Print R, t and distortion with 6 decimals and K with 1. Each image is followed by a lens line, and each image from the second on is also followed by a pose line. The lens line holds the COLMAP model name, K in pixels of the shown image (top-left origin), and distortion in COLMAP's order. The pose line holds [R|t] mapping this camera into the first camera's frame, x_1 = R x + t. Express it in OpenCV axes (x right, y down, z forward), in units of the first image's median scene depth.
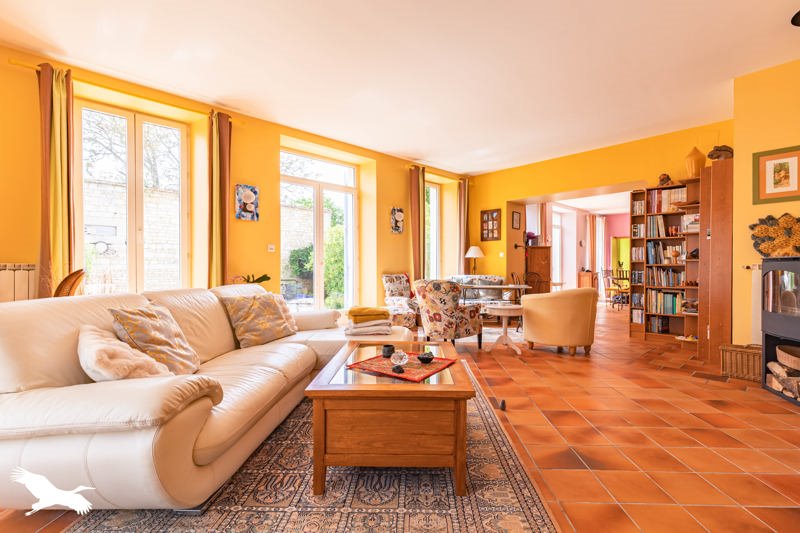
lens RADIAL K [[357.7, 0, 408.5], [0, 357.7, 272.4], [0, 0, 1]] dist [0.000498, -0.000139]
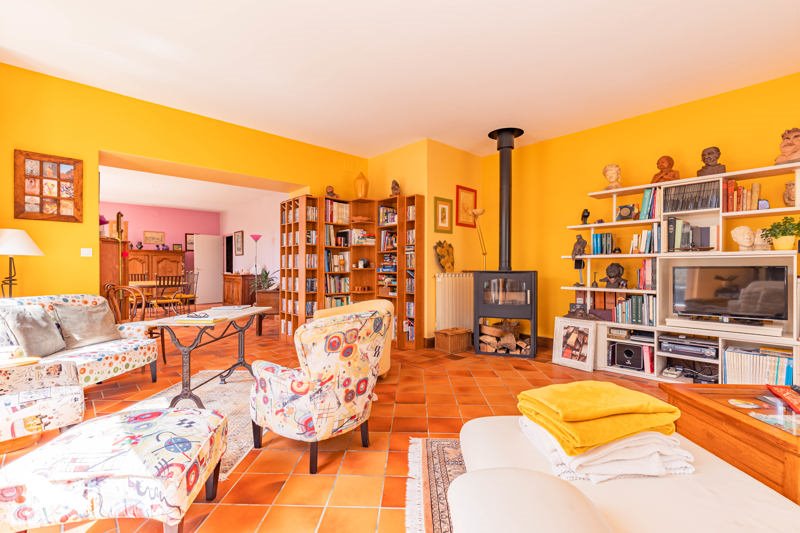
lens RADIAL K [[357.7, 0, 408.5], [0, 357.7, 272.4], [0, 0, 1]] dist [0.000498, -0.000139]
pose [[0.016114, -0.012249, 0.999795, -0.324098], [0.010286, 0.999874, 0.012084, -0.030523], [-0.999817, 0.010089, 0.016238, 0.727873]]
